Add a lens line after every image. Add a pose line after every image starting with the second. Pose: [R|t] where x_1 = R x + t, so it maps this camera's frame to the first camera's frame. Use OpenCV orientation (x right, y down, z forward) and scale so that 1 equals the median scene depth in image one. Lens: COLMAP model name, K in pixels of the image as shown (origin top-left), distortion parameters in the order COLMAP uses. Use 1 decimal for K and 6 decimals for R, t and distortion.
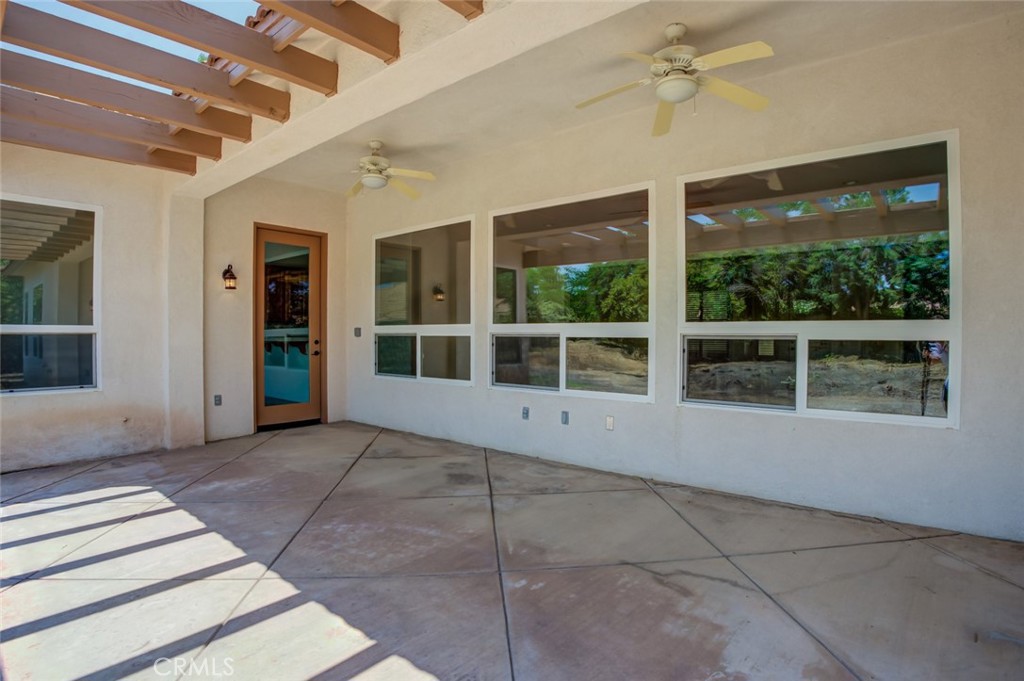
lens RADIAL K [[529.0, 0, 512.0], [0, 529.0, 340.5], [0, 0, 1]] dist [-0.111805, 0.030604]
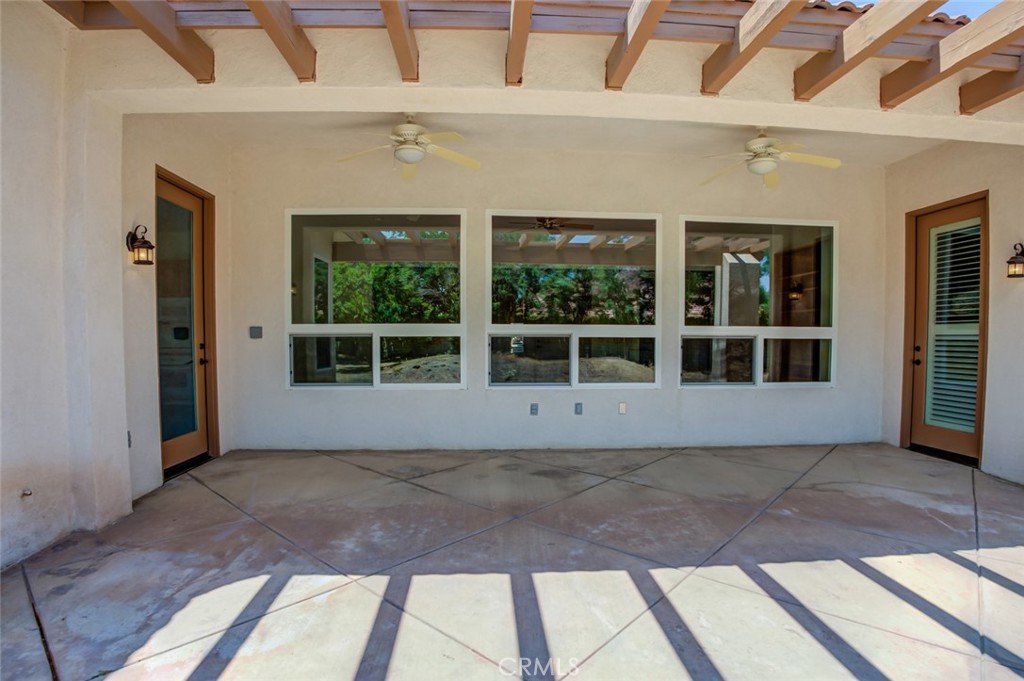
lens RADIAL K [[542.9, 0, 513.2], [0, 542.9, 358.1], [0, 0, 1]] dist [-0.087470, 0.001765]
pose [[0.726895, -0.028825, 0.686143, -0.967537], [0.008298, 0.999414, 0.033195, -0.001753], [-0.686698, -0.018436, 0.726709, 0.310082]]
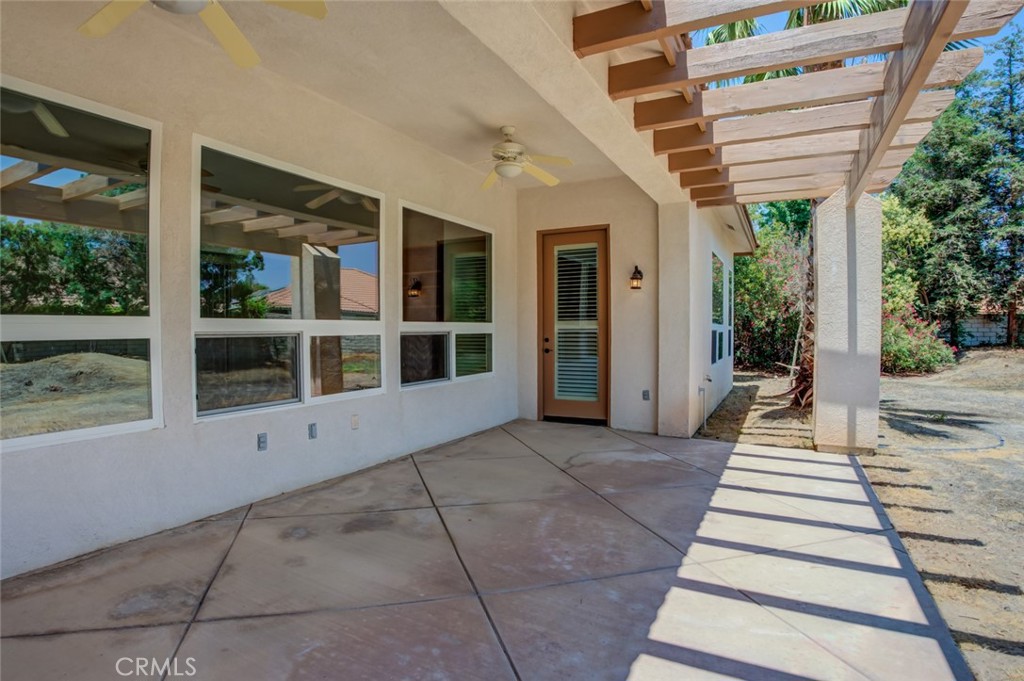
lens RADIAL K [[529.0, 0, 512.0], [0, 529.0, 340.5], [0, 0, 1]] dist [-0.111805, 0.030604]
pose [[-0.208163, -0.024633, 0.977784, -0.953787], [0.014096, 0.999503, 0.028181, -0.022740], [-0.977992, 0.019649, -0.207713, 1.042643]]
